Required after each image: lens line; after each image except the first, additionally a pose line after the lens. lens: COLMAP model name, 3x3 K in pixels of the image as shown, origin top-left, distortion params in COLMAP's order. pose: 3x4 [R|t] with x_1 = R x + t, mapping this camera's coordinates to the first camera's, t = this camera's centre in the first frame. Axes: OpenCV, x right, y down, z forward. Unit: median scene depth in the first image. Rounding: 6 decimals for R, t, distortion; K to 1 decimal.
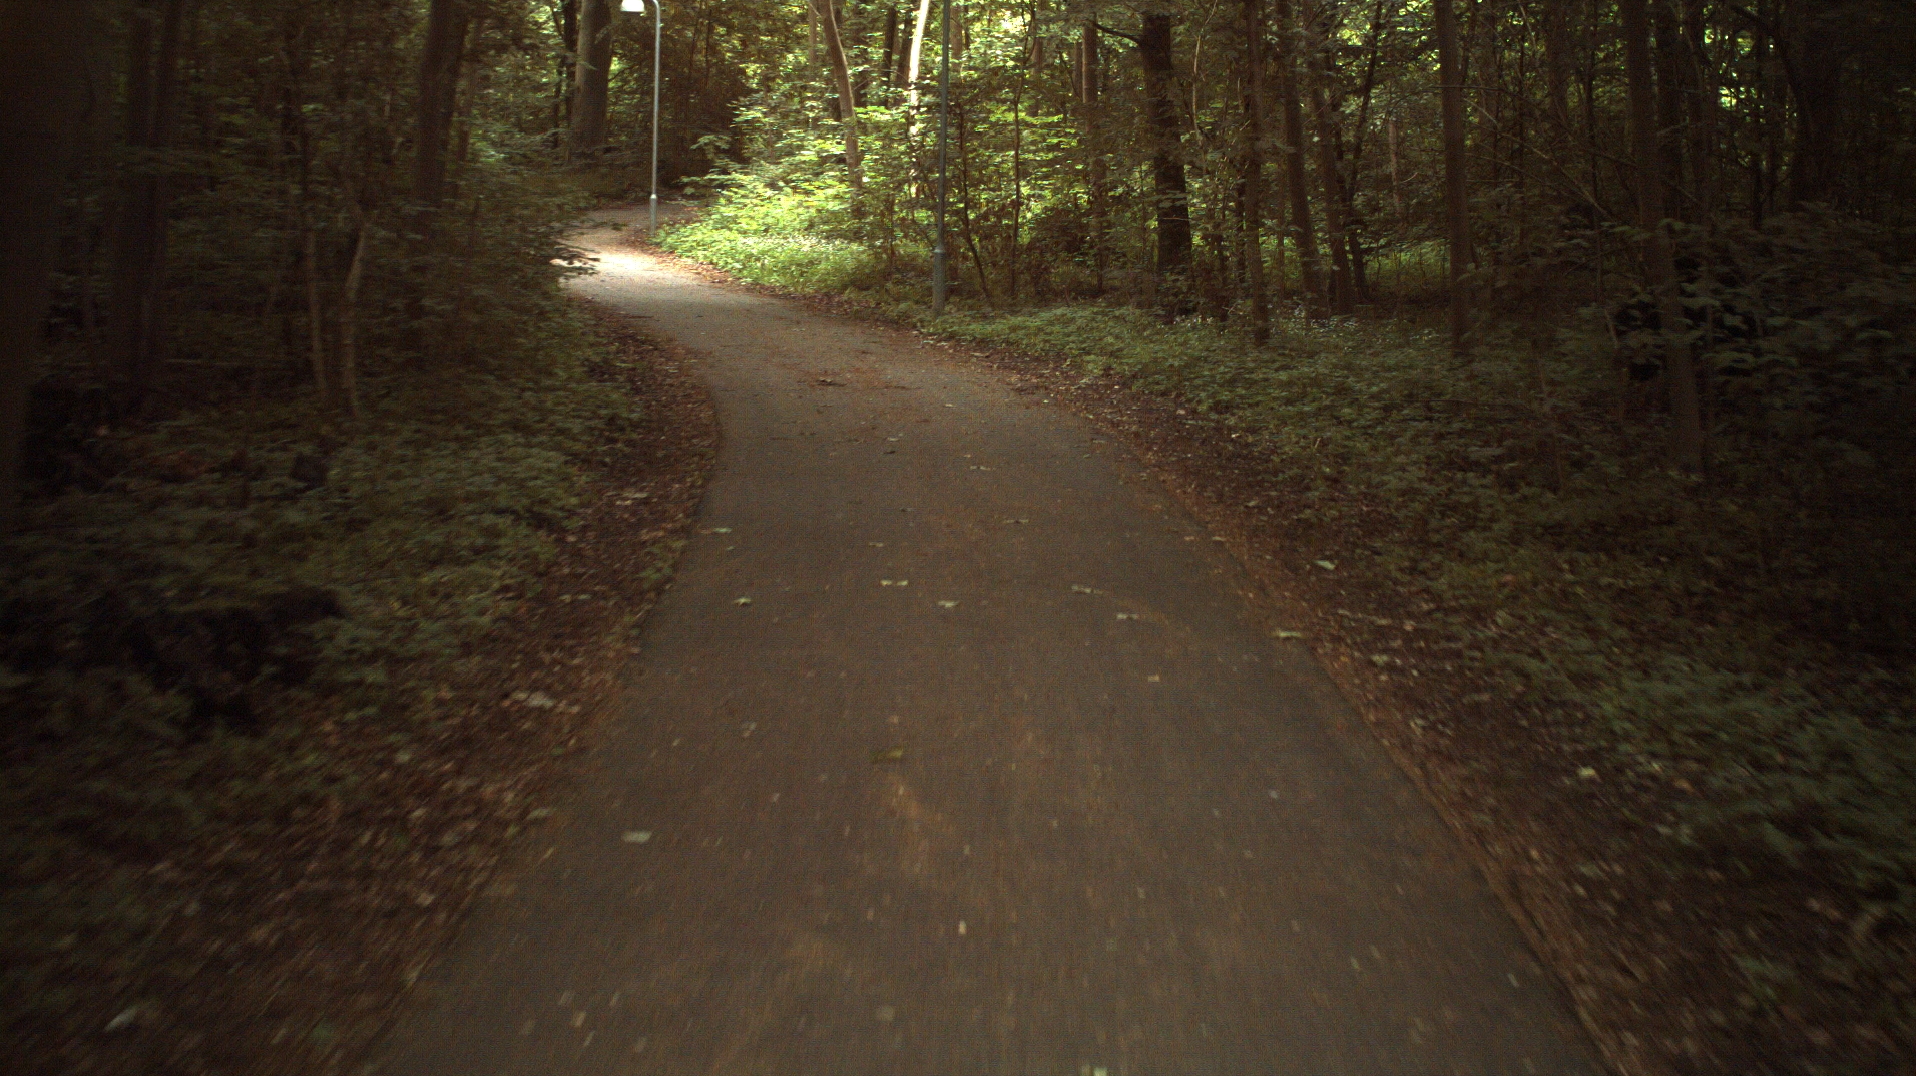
lens RADIAL K [[10686.4, 0, 959.1], [0, 10686.4, 541.9], [0, 0, 1]] dist [-1.750150, 0.000000]
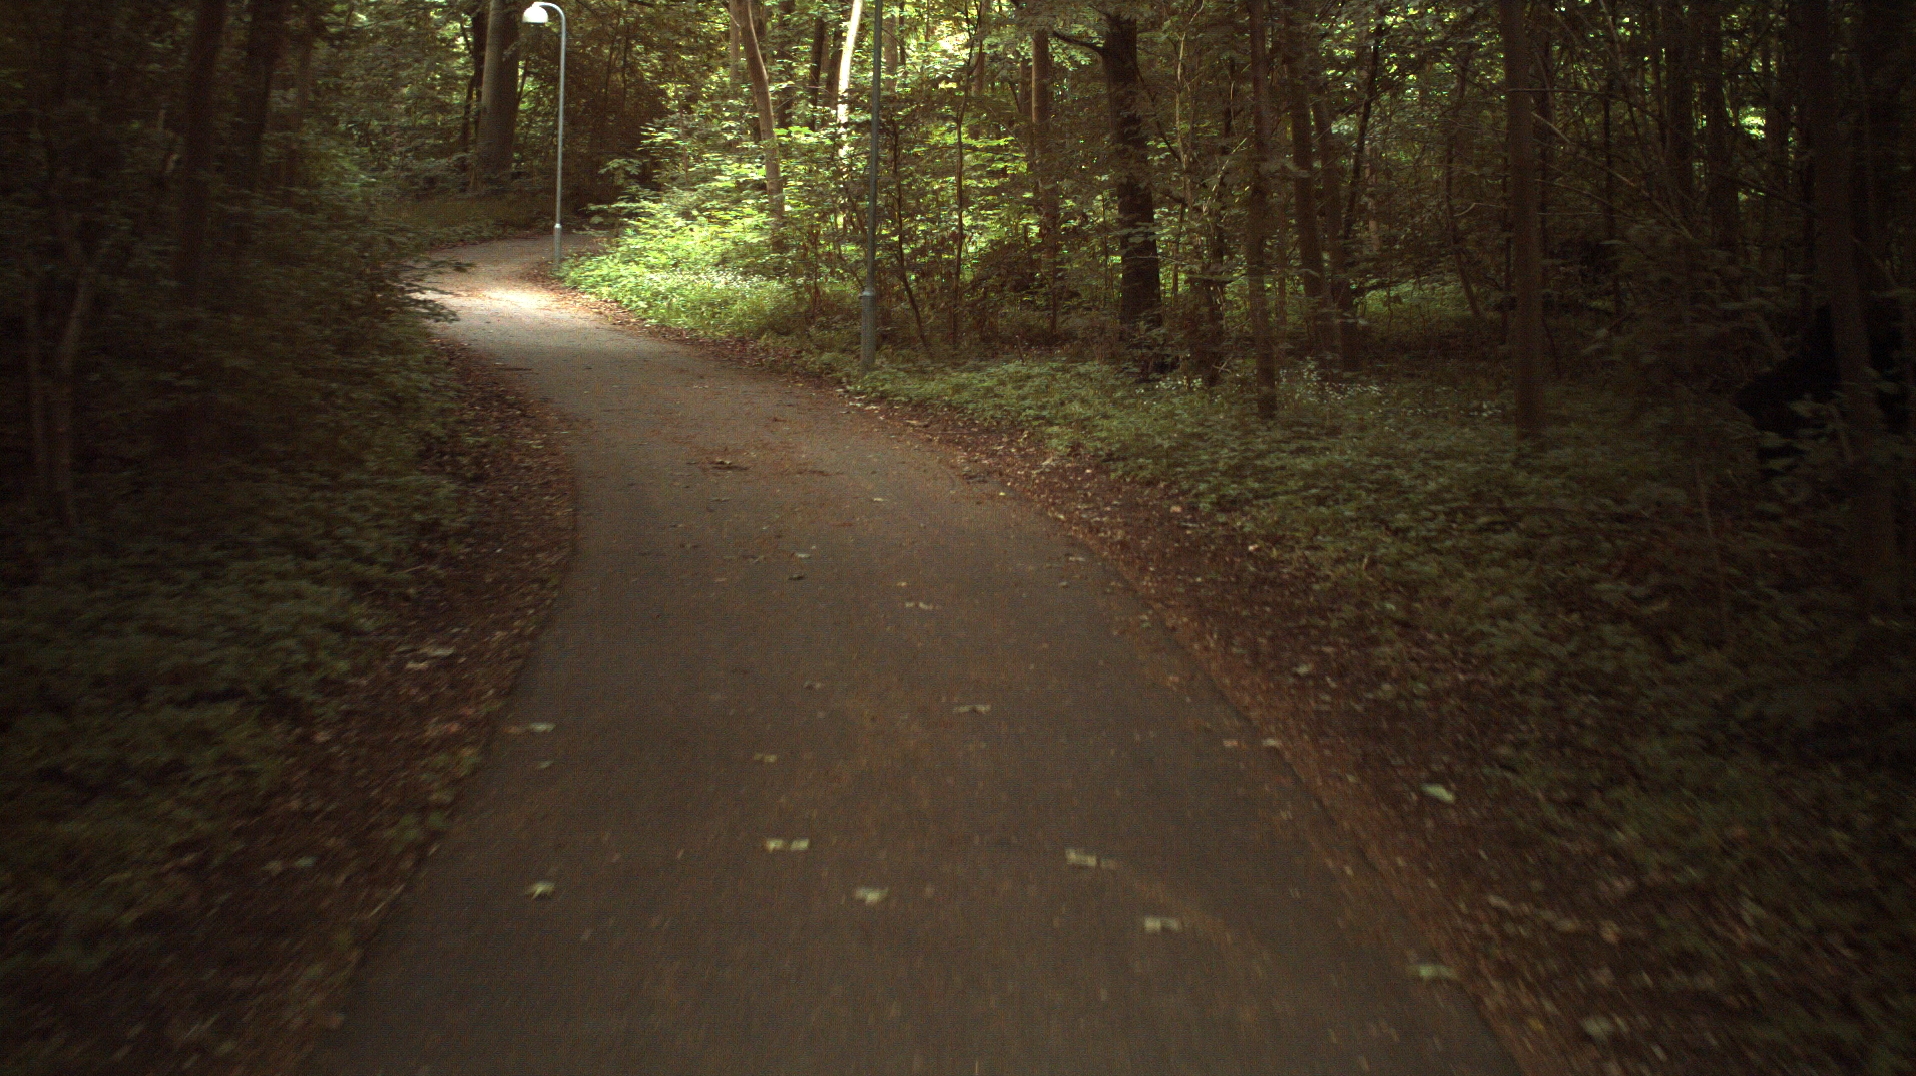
lens RADIAL K [[10686.4, 0, 940.7], [0, 10686.4, 544.9], [0, 0, 1]] dist [-1.750150, 0.000000]
pose [[0.999982, 0.003785, 0.004578, 0.000073], [-0.003775, 0.999990, -0.002399, -0.007208], [-0.004587, 0.002382, 0.999987, 0.208257]]
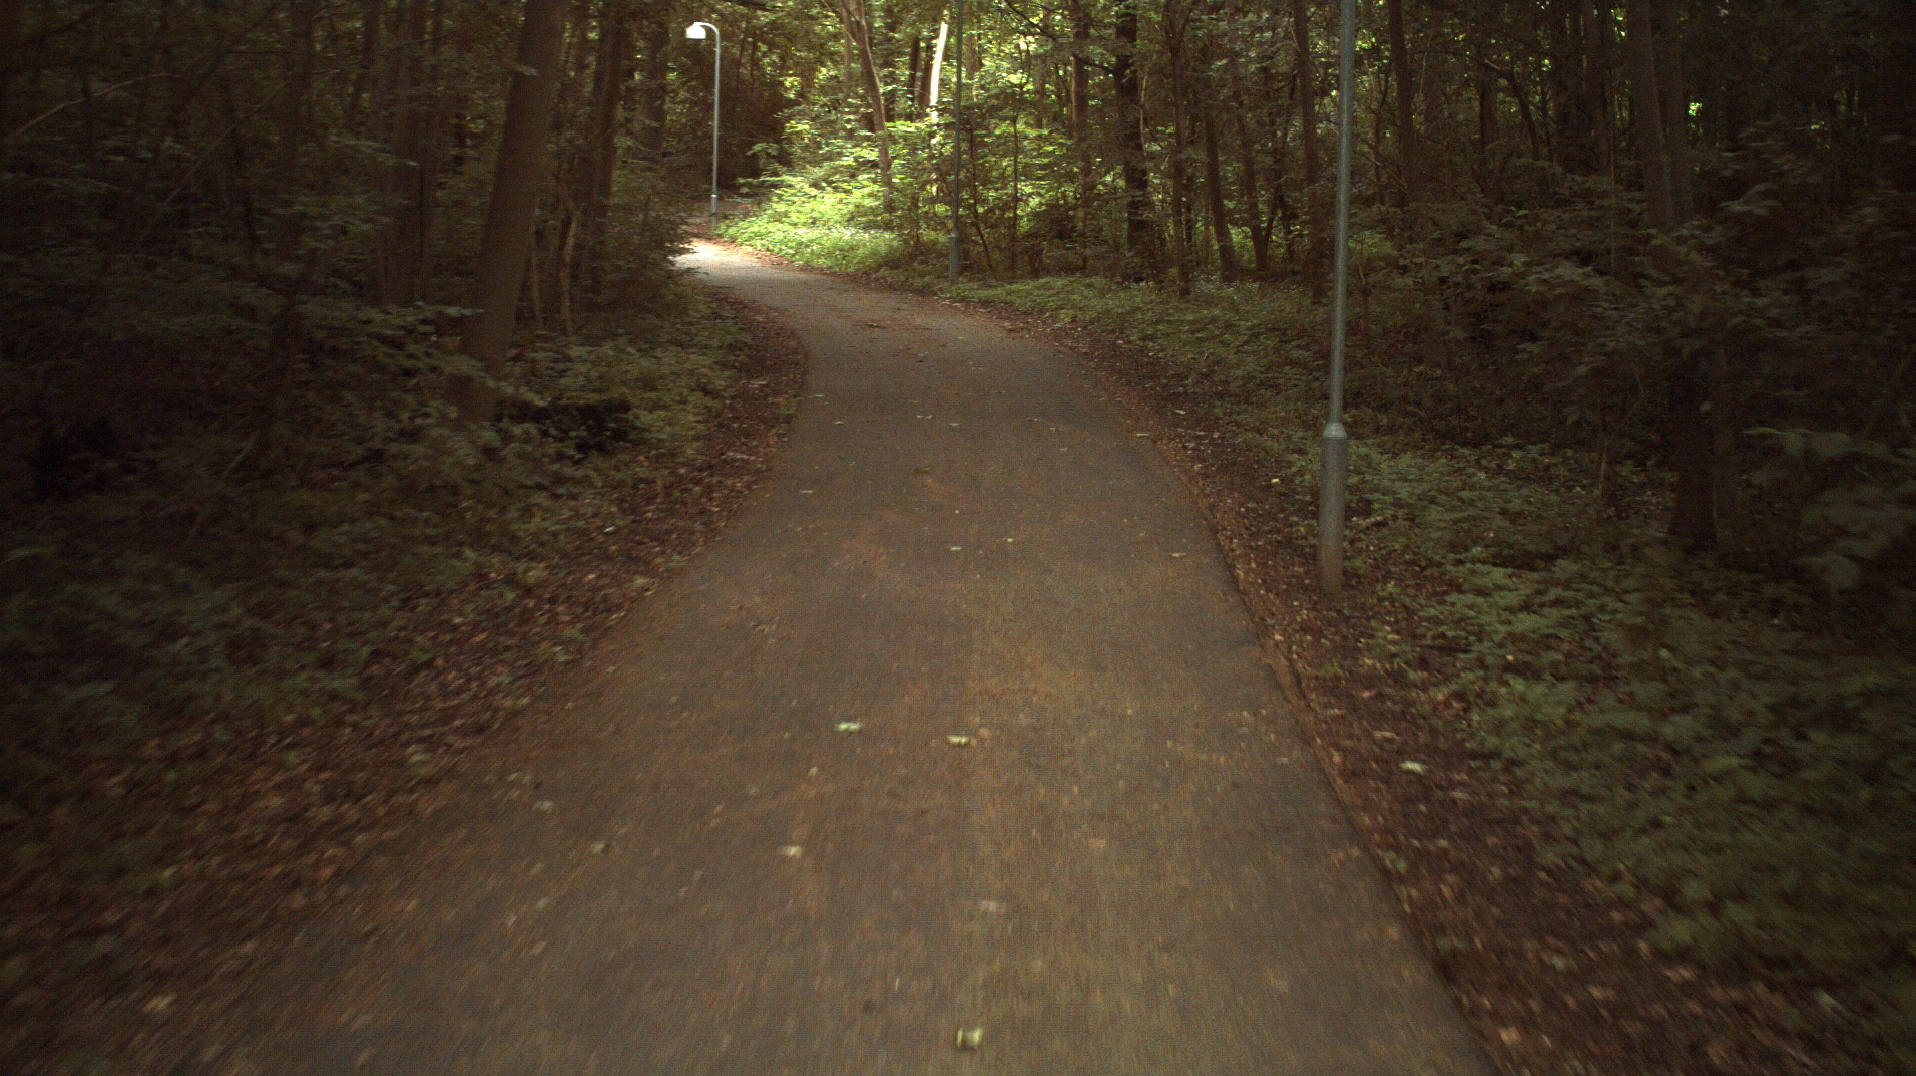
lens RADIAL K [[10686.4, 0, 959.0], [0, 10686.4, 534.6], [0, 0, 1]] dist [-1.750150, 0.000000]
pose [[0.999994, -0.002868, -0.002032, 0.001740], [0.002867, 0.999996, -0.000624, 0.013876], [0.002034, 0.000618, 0.999998, -0.419329]]
